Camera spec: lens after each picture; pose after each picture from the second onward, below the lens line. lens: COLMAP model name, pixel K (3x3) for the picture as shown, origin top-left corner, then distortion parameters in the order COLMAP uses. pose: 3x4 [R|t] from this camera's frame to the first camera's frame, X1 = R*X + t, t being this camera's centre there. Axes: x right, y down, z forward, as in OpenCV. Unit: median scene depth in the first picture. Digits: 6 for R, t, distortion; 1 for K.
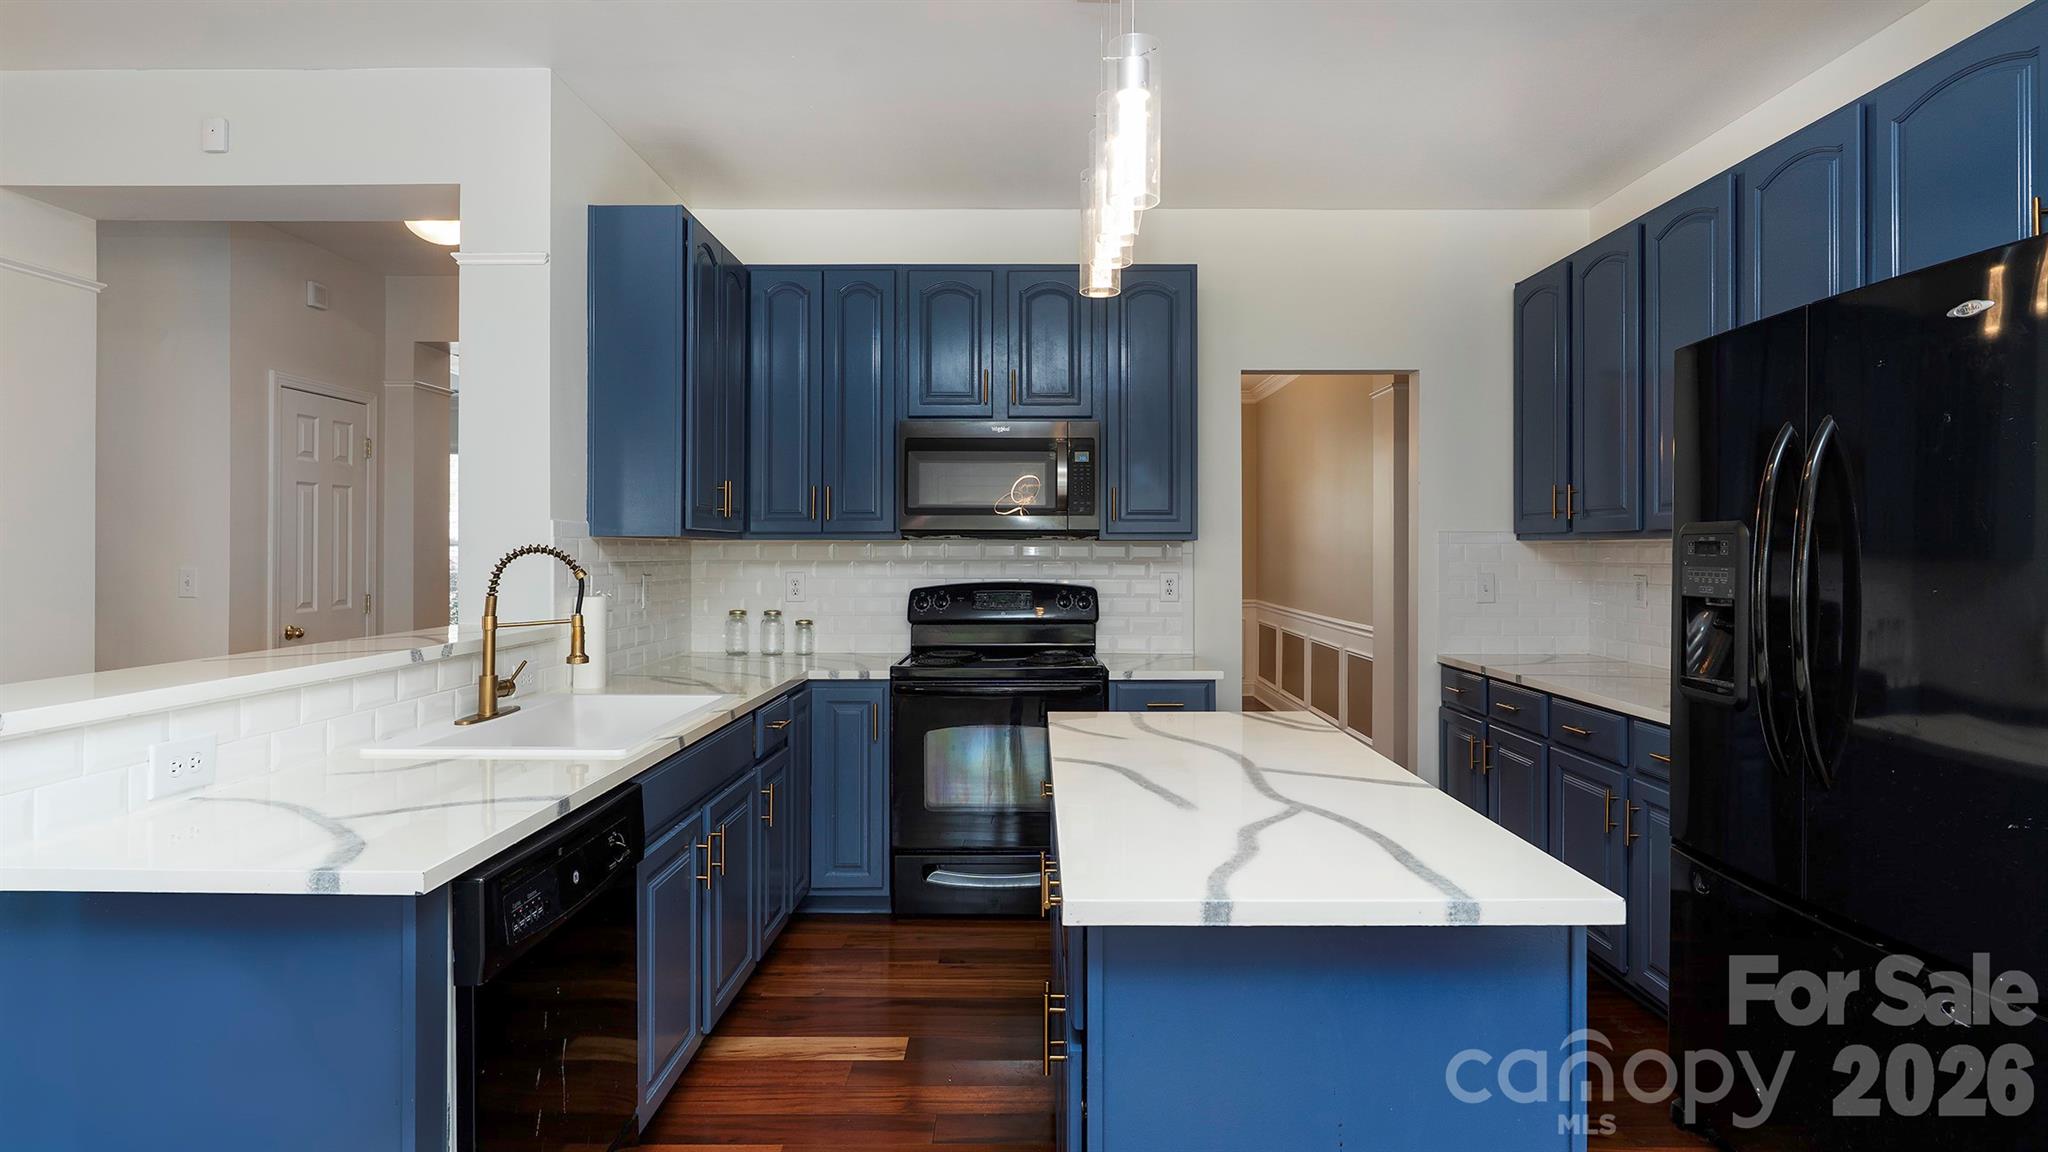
lens RADIAL K [[1045.7, 0, 1034.2], [0, 1045.7, 535.6], [0, 0, 1]] dist [-0.001099, -0.000395]
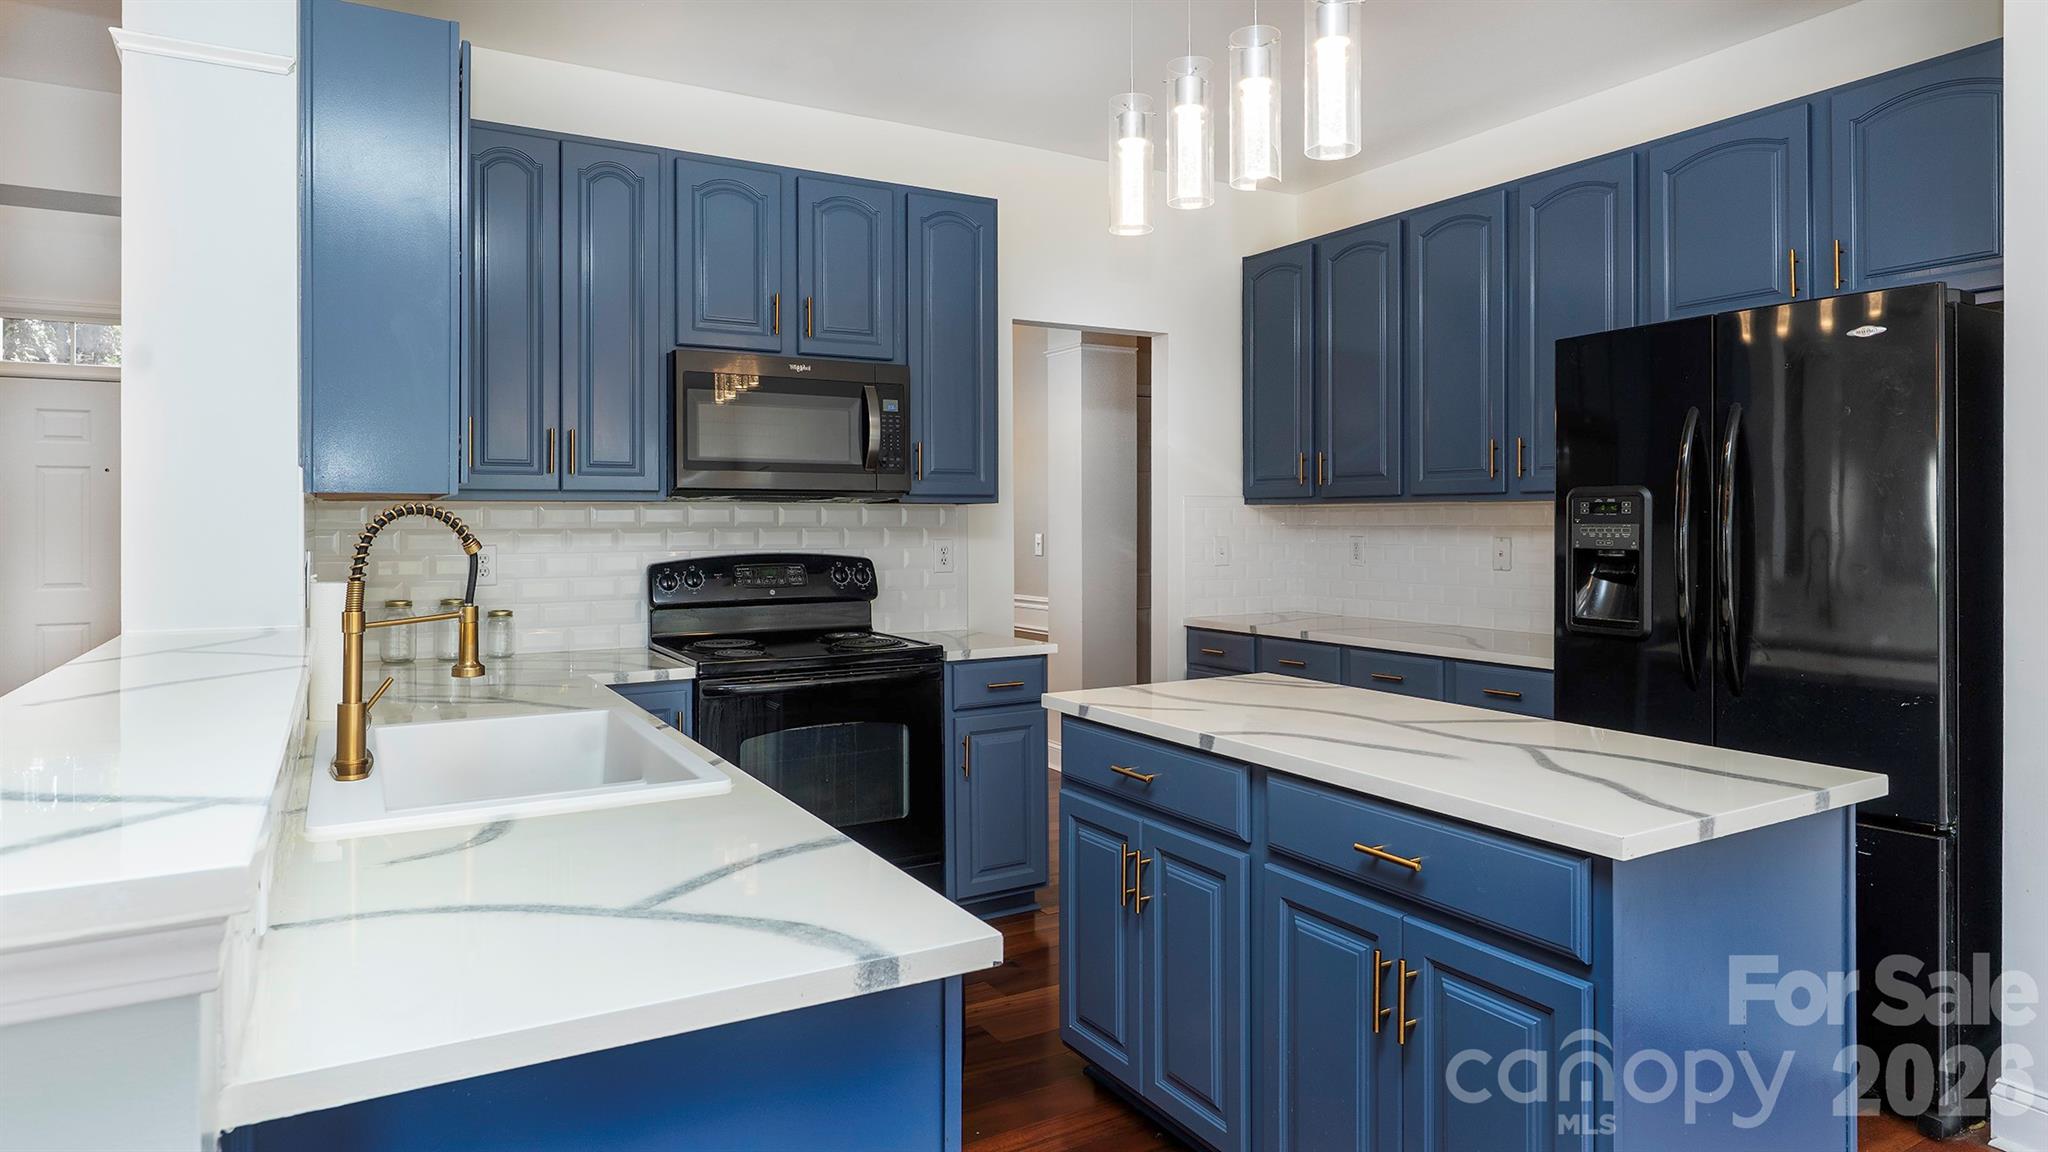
lens RADIAL K [[1216.9, 0, 1024.9], [0, 1216.9, 495.8], [0, 0, 1]] dist [-0.001946, 0.000000]
pose [[0.858951, 0.005863, 0.512024, -0.372950], [-0.003205, 0.999976, -0.006074, 0.004625], [-0.512048, 0.003576, 0.858950, 0.083472]]
